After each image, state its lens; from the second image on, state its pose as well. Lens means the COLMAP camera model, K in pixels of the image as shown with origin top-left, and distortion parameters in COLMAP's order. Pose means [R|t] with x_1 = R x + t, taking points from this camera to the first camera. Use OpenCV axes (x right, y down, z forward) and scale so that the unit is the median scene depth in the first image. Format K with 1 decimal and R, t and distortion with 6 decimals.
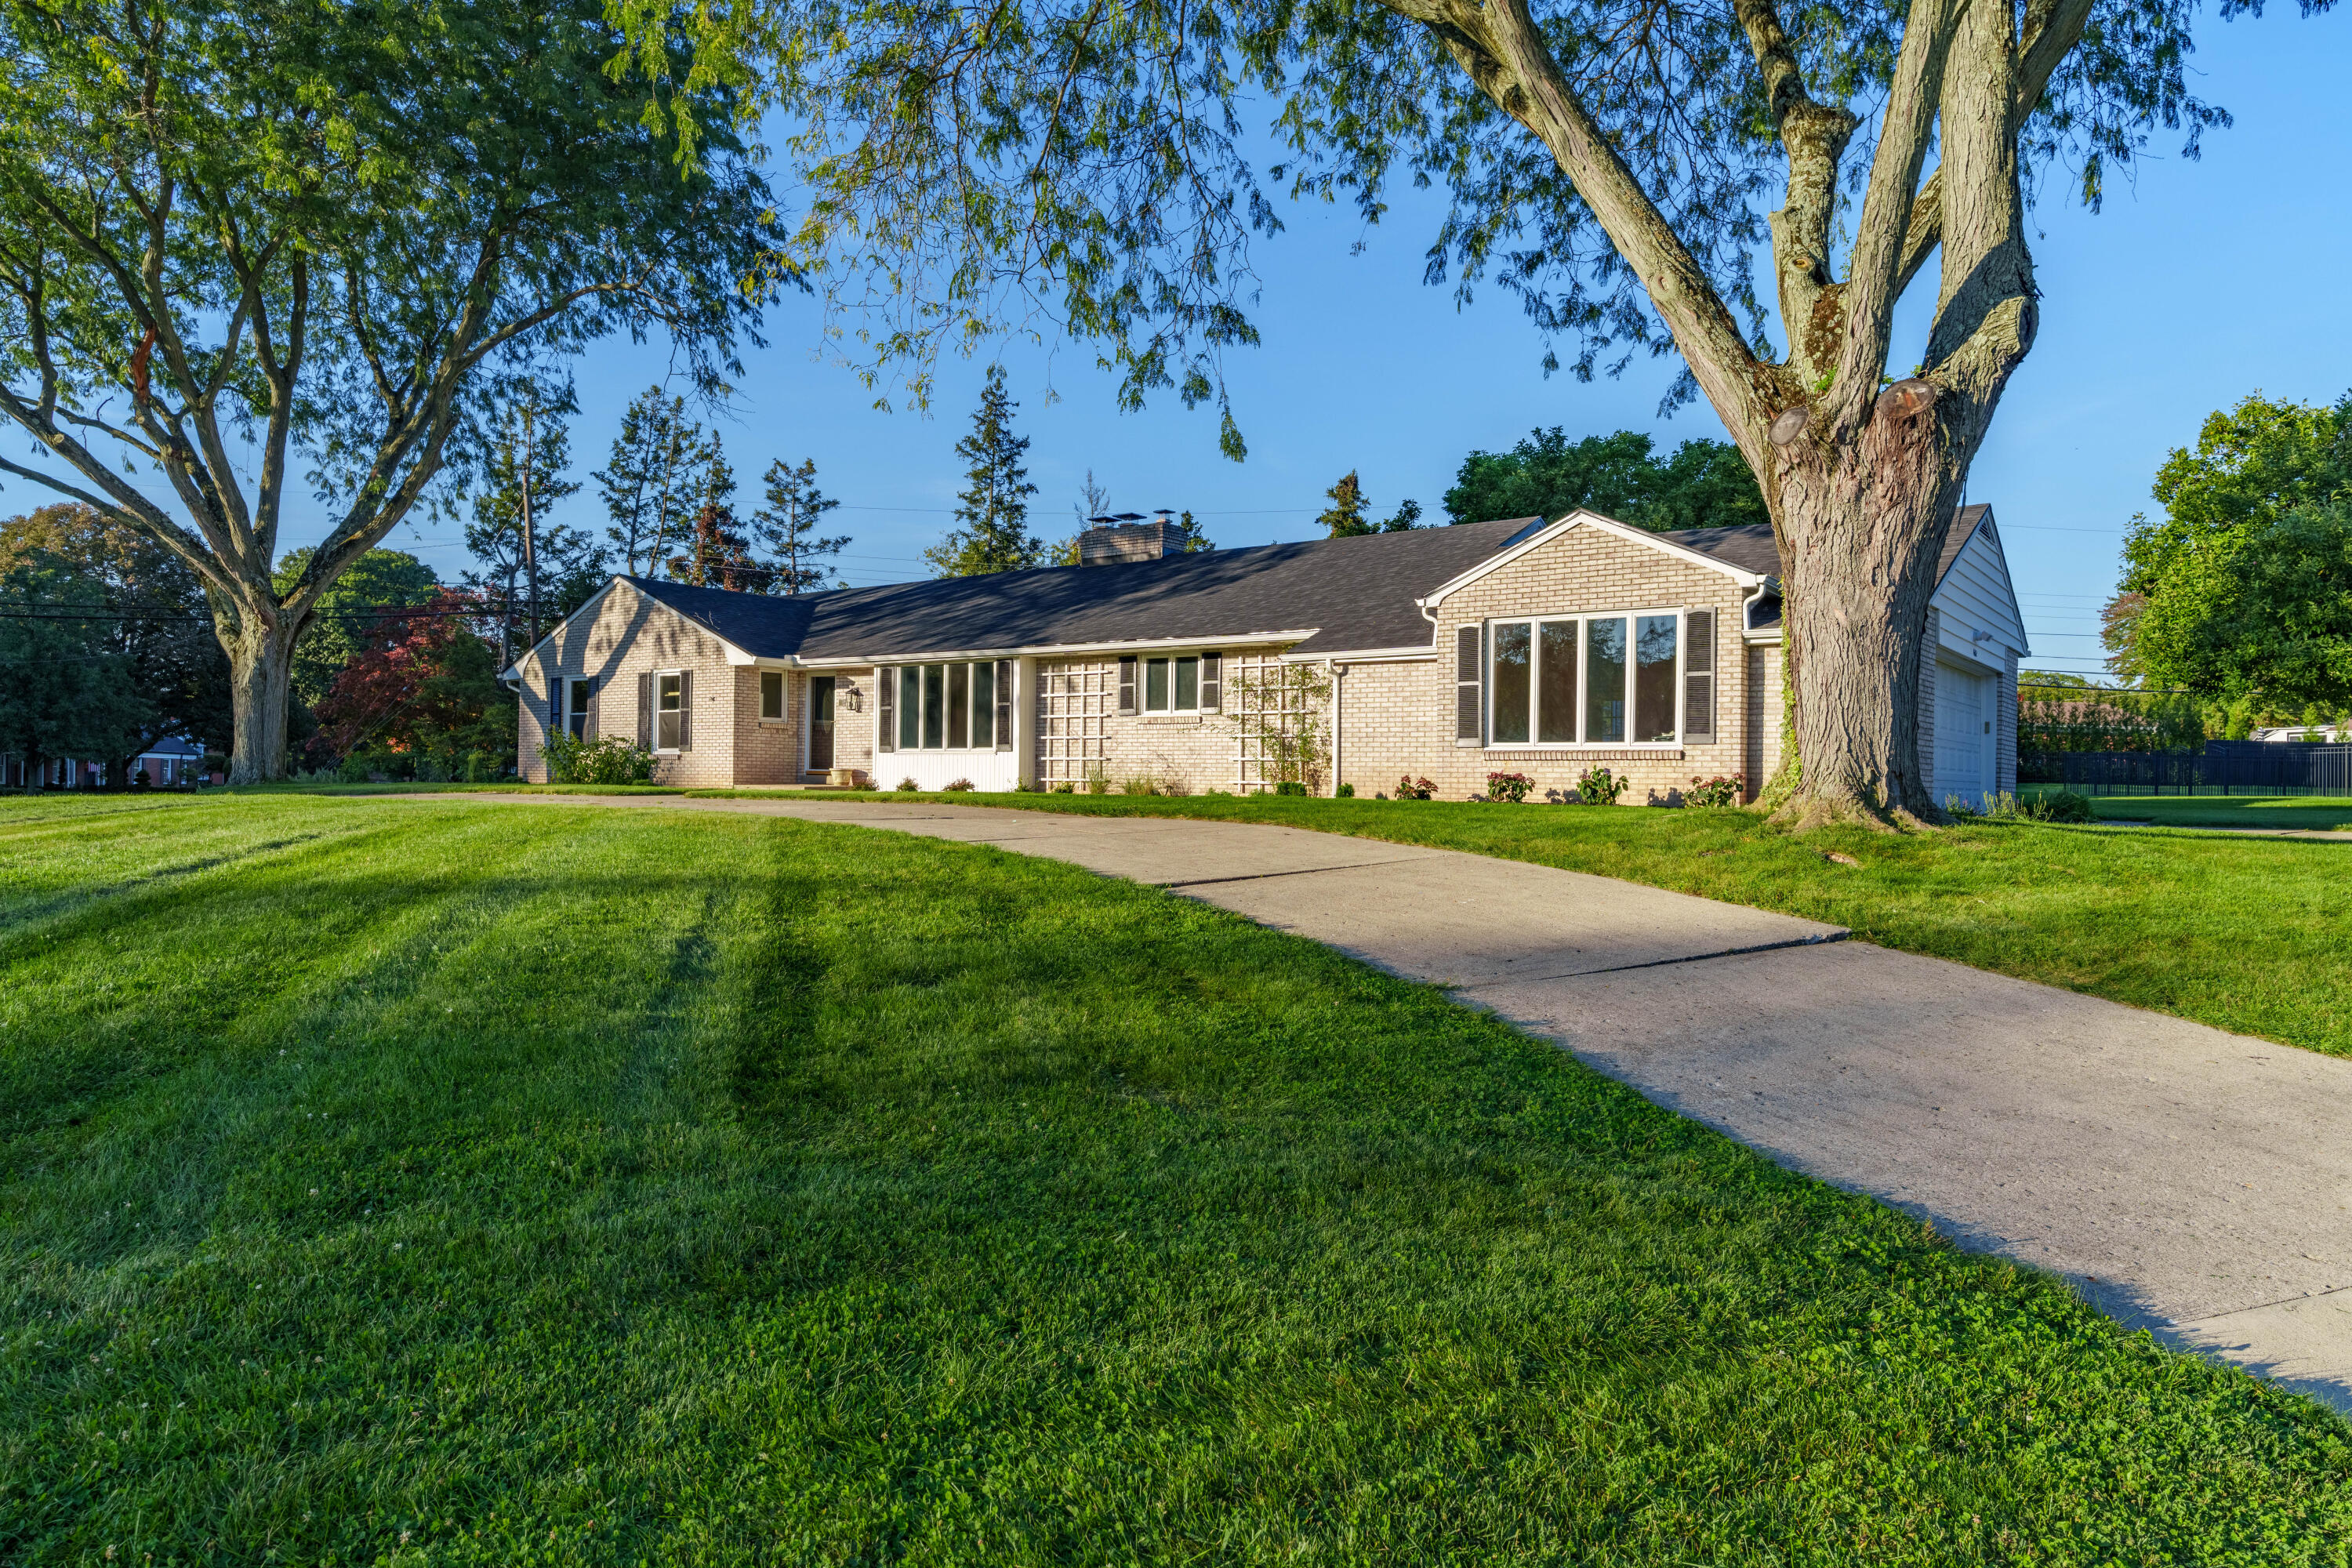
lens RADIAL K [[1559.0, 0, 1191.3], [0, 1559.0, 792.0], [0, 0, 1]] dist [-0.003955, 0.003211]
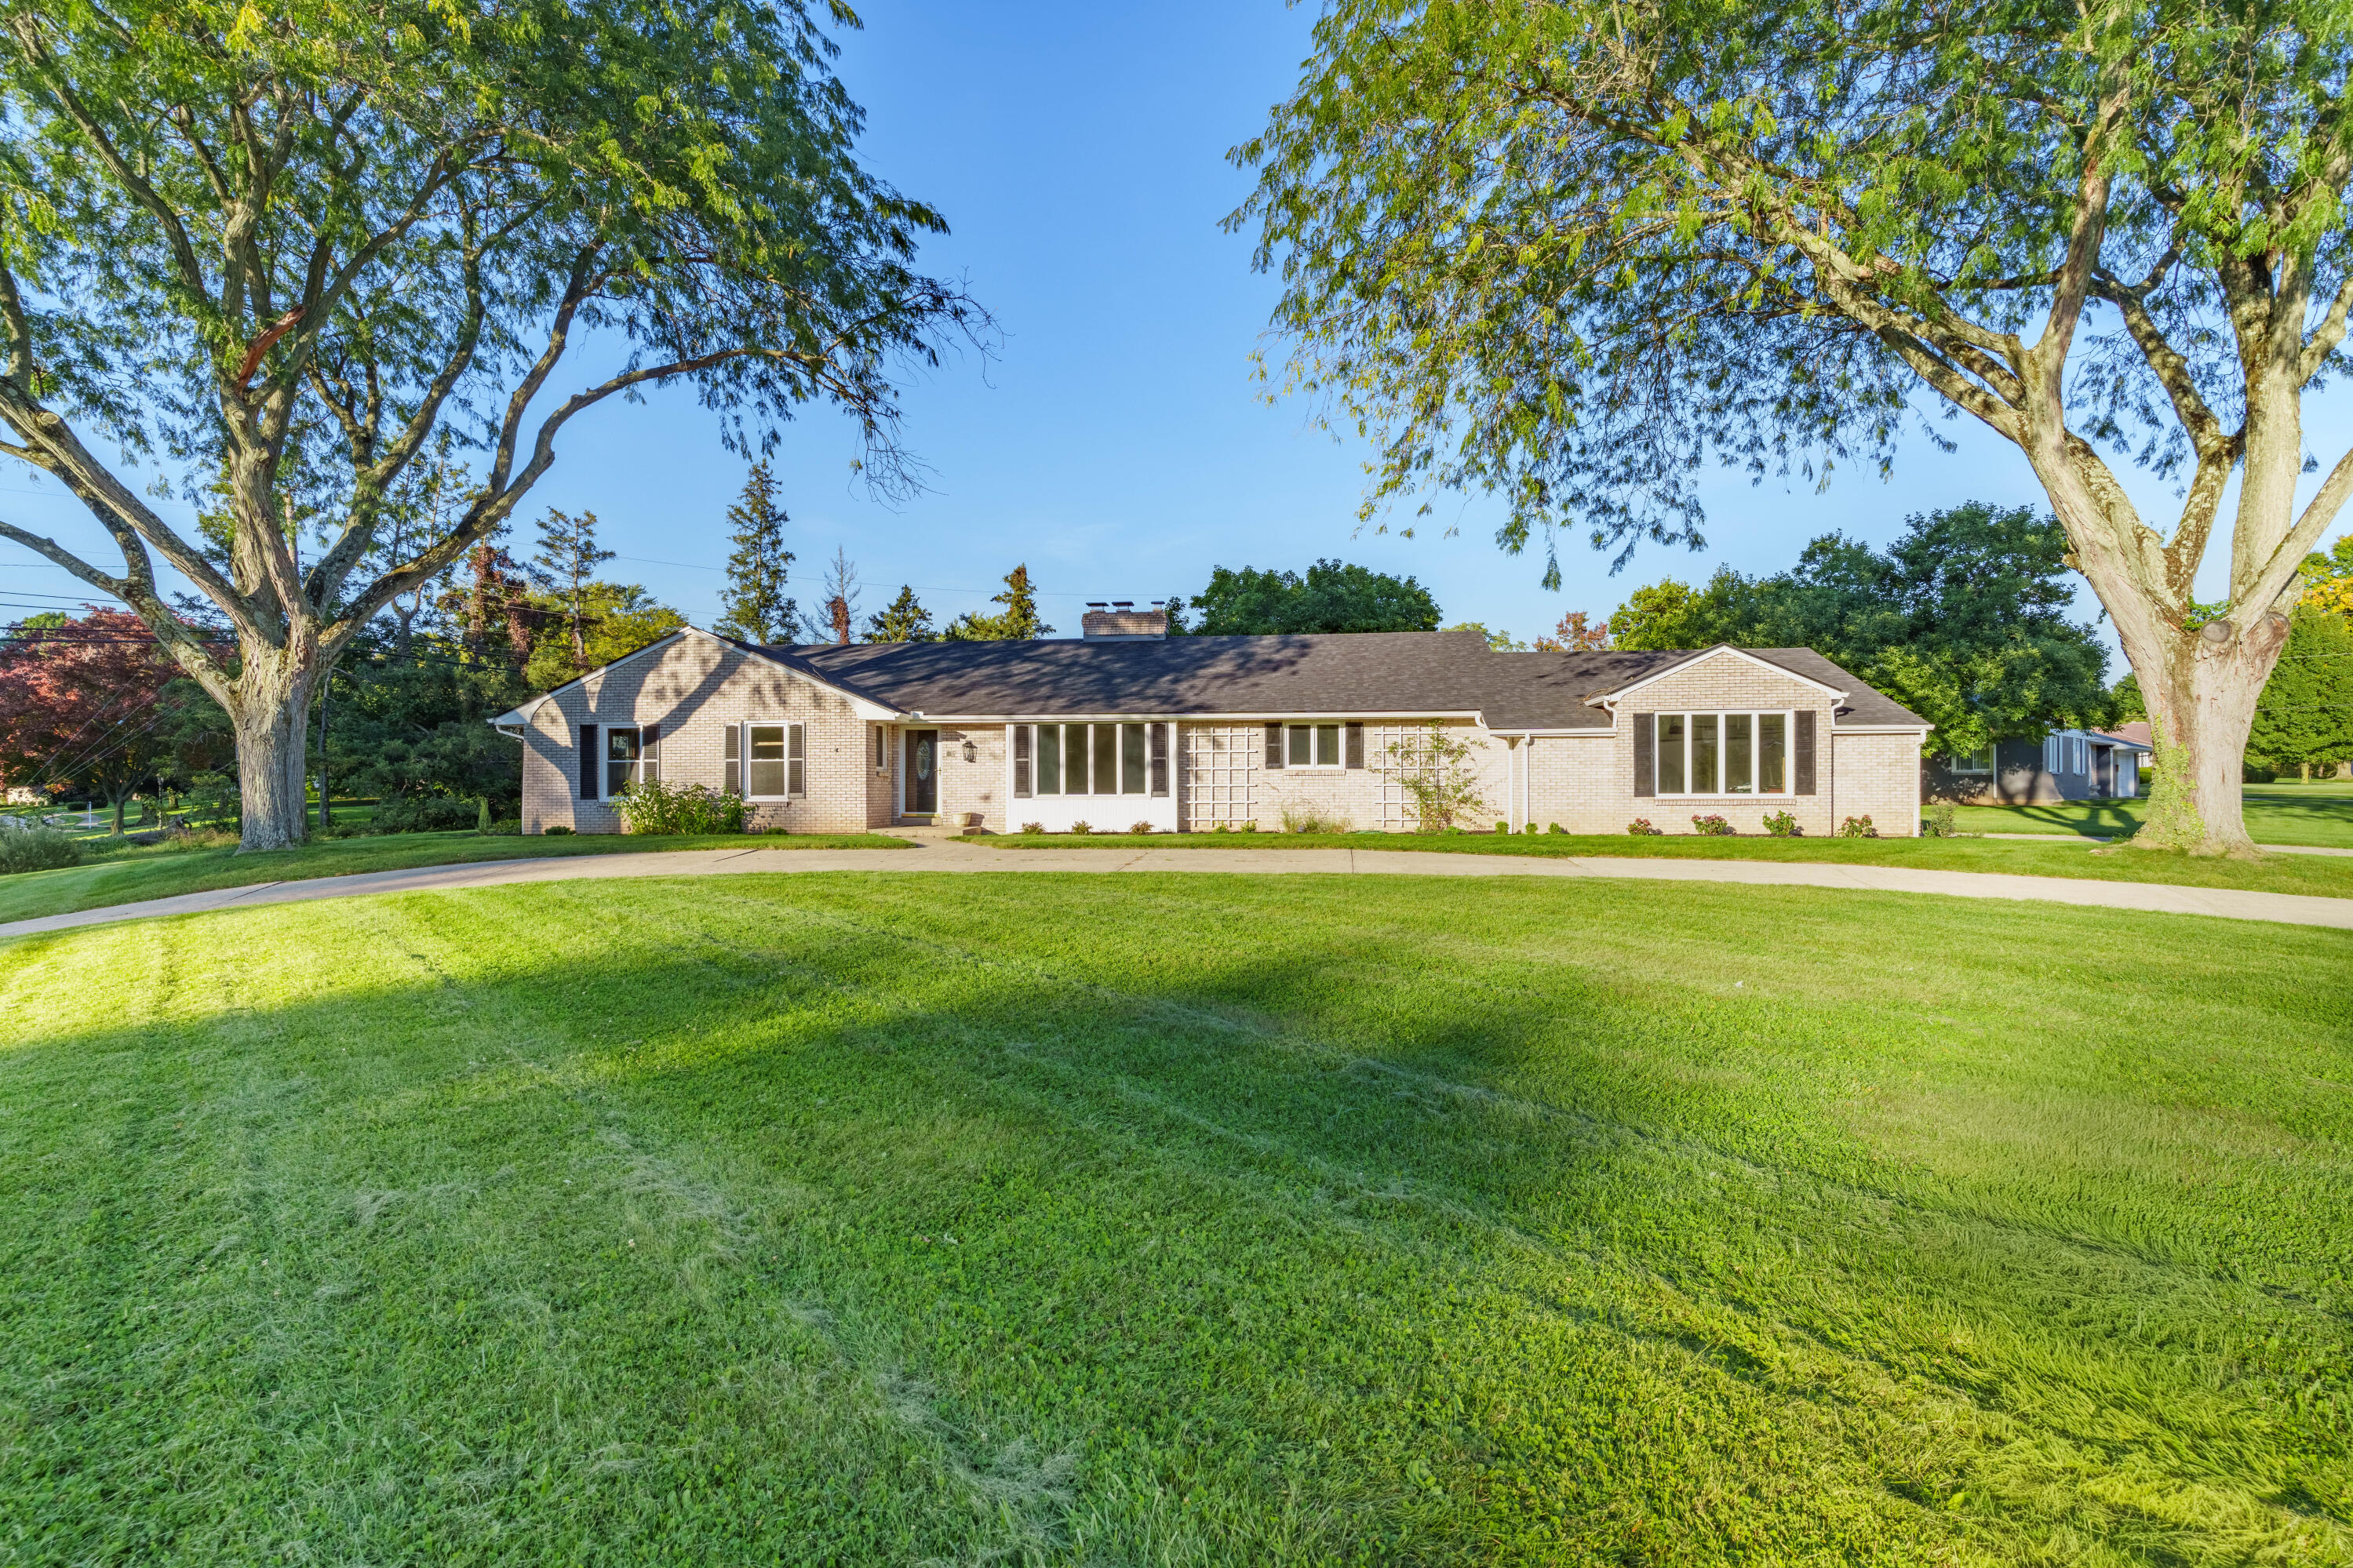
lens RADIAL K [[1141.4, 0, 1184.8], [0, 1141.4, 783.1], [0, 0, 1]] dist [-0.000925, 0.001382]
pose [[0.853247, -0.012000, 0.521369, -0.517200], [0.015900, 0.999869, -0.003009, -0.031011], [-0.521265, 0.010857, 0.853326, 0.207802]]
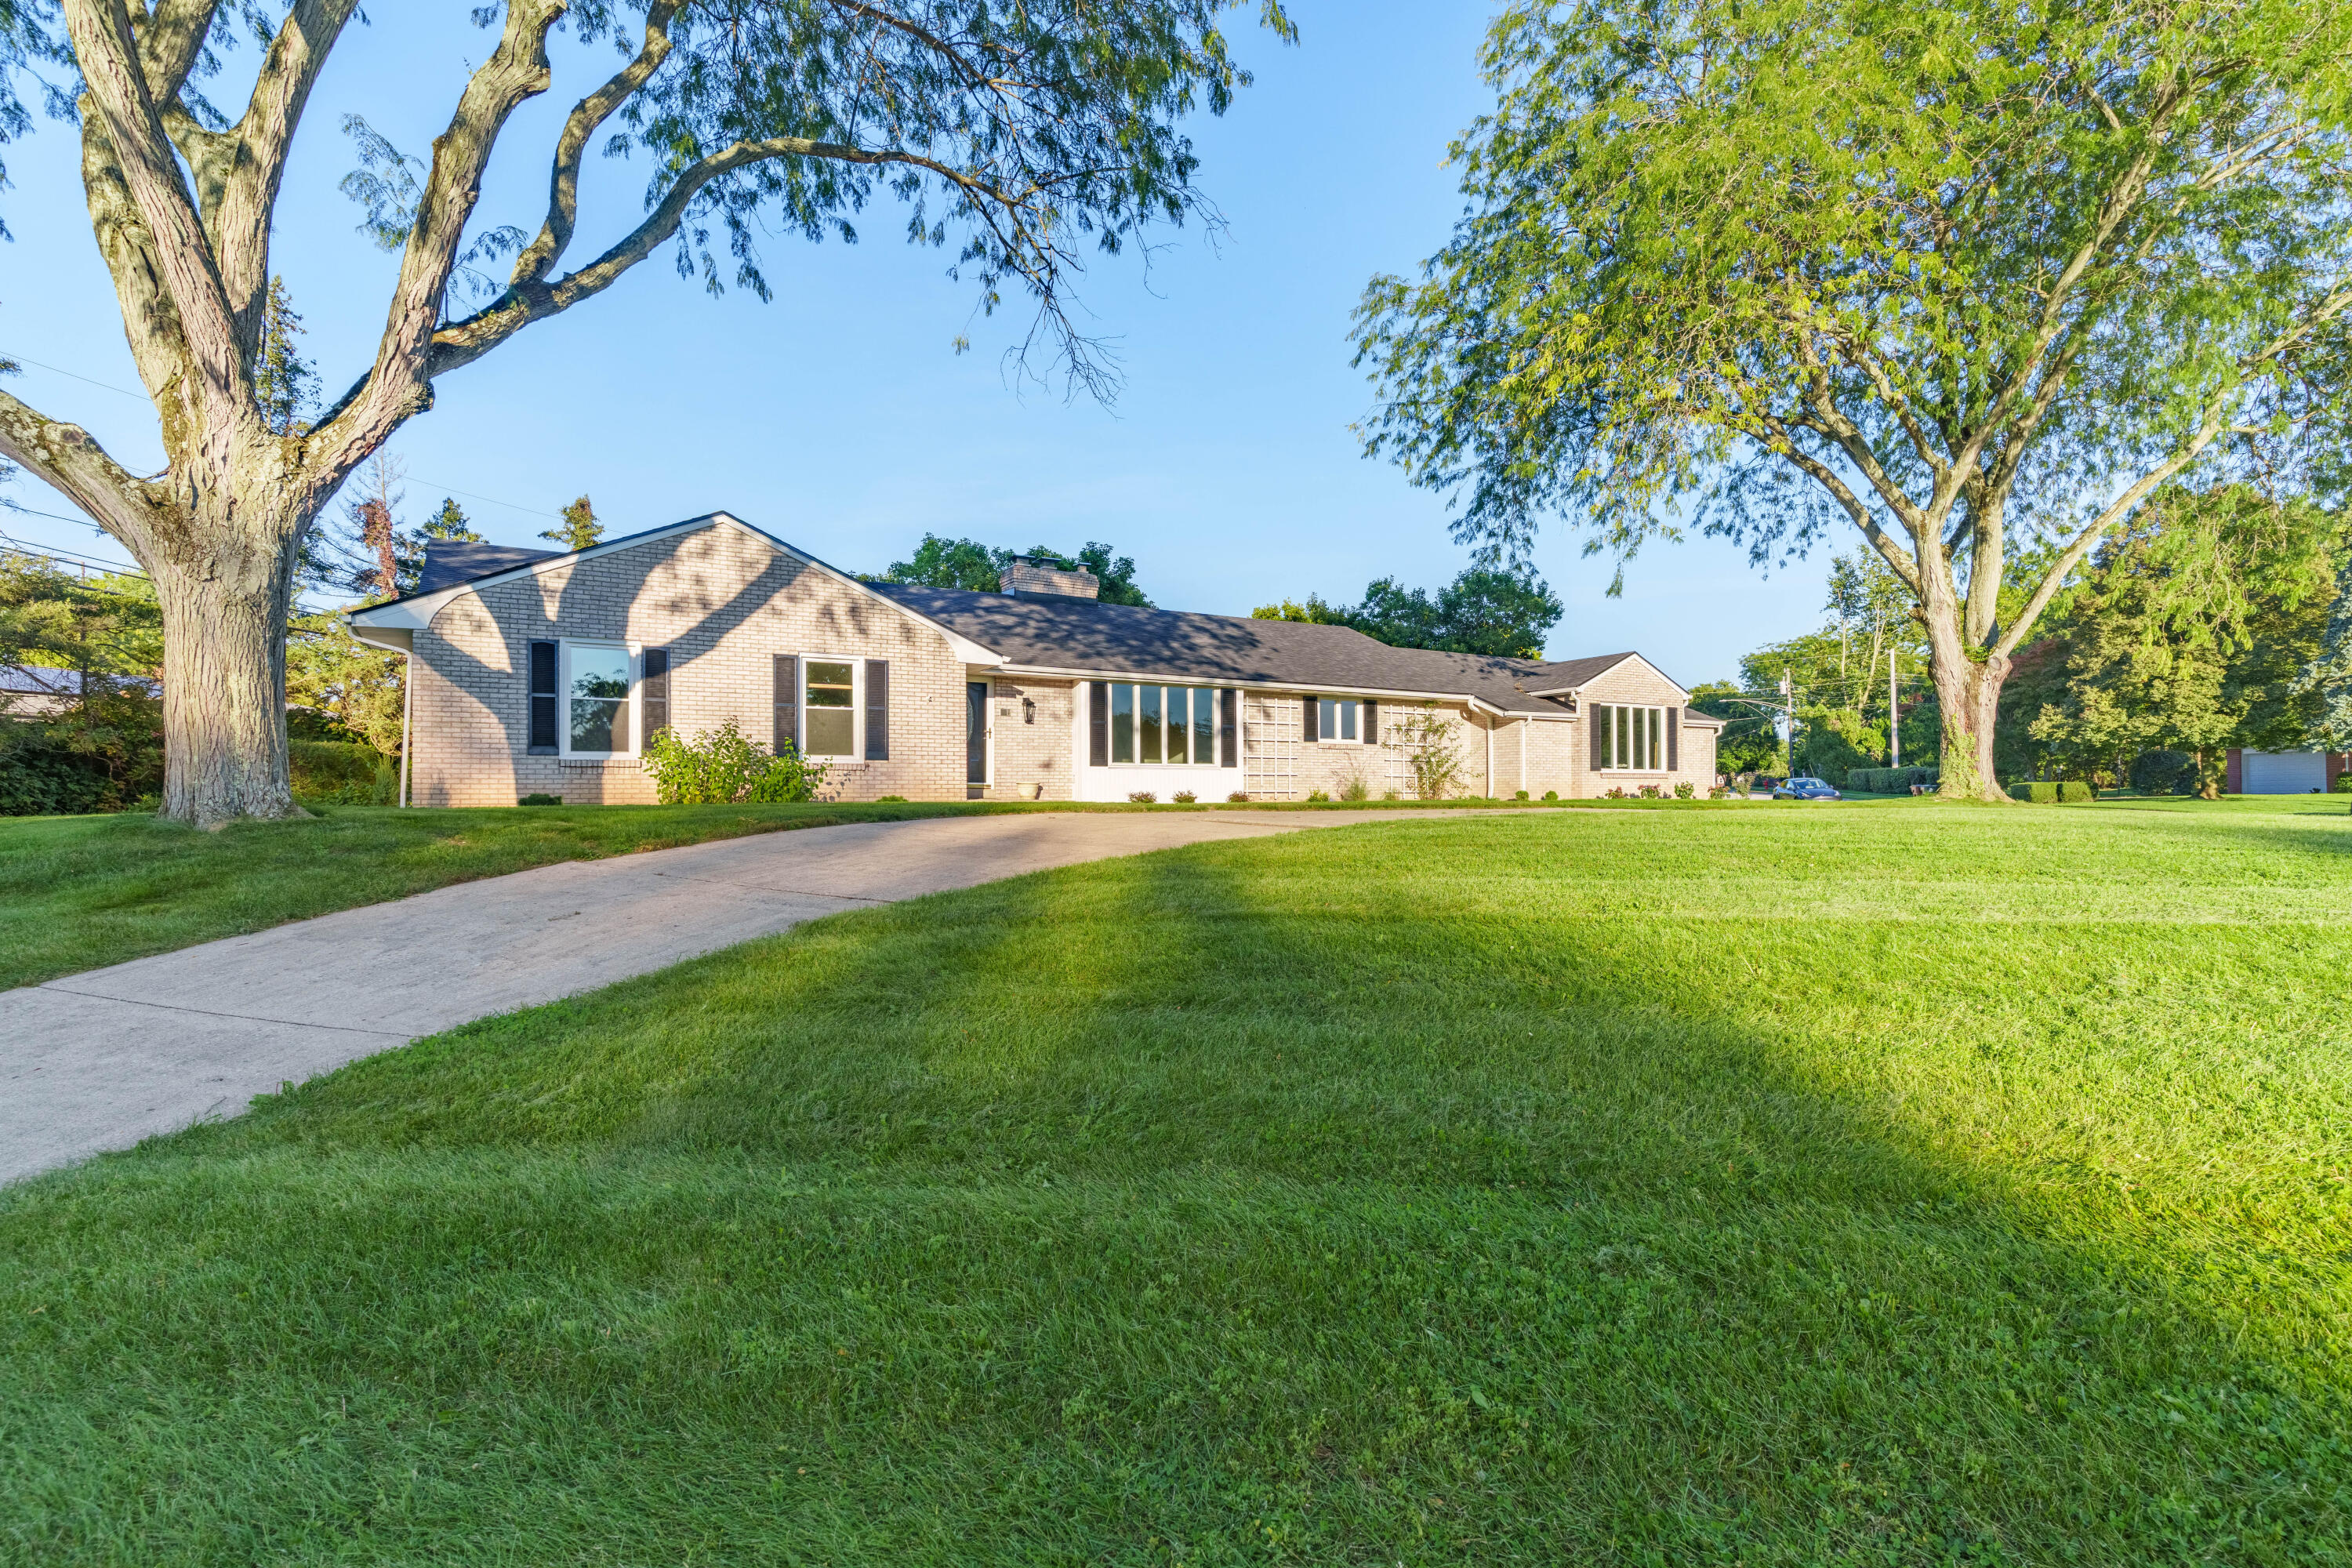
lens RADIAL K [[1141.0, 0, 1211.2], [0, 1141.0, 774.5], [0, 0, 1]] dist [-0.000925, 0.001382]
pose [[0.347588, 0.009656, 0.937597, -0.836957], [0.015766, 0.999745, -0.016141, -0.006632], [-0.937515, 0.020392, 0.347348, 0.653153]]
